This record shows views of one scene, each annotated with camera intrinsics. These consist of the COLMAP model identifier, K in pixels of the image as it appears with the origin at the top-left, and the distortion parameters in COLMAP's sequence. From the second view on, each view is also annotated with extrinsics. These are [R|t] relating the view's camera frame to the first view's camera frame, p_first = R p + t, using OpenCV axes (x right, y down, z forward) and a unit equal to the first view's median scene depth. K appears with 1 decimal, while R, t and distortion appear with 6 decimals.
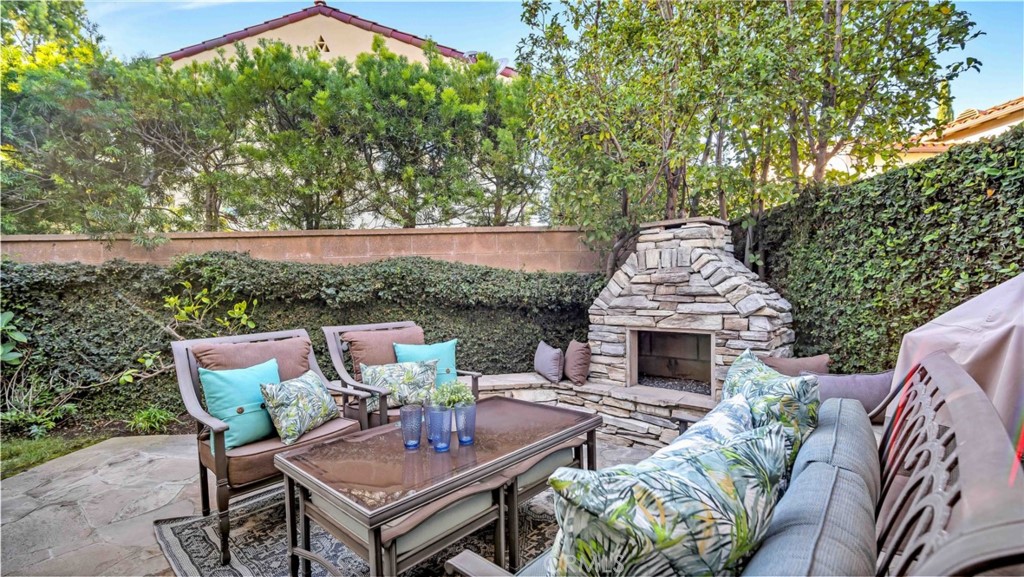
lens RADIAL K [[452.4, 0, 513.4], [0, 452.4, 285.7], [0, 0, 1]] dist [-0.007309, 0.002266]
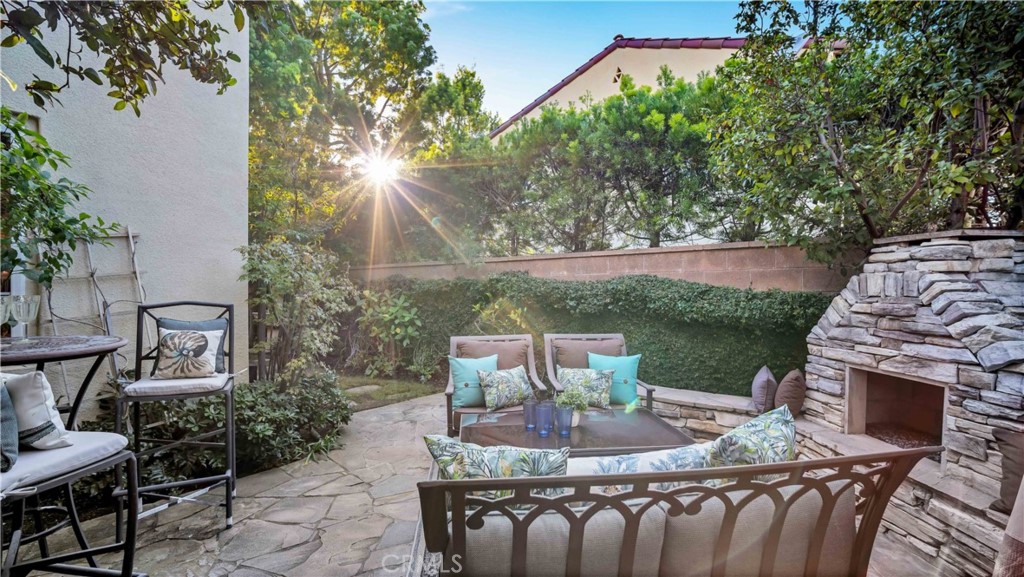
lens RADIAL K [[452.4, 0, 507.1], [0, 452.4, 288.8], [0, 0, 1]] dist [-0.007309, 0.002266]
pose [[0.740127, 0.019968, -0.672170, 0.345708], [-0.010400, 0.999779, 0.018248, -0.056946], [0.672387, -0.006516, 0.740171, -0.052171]]
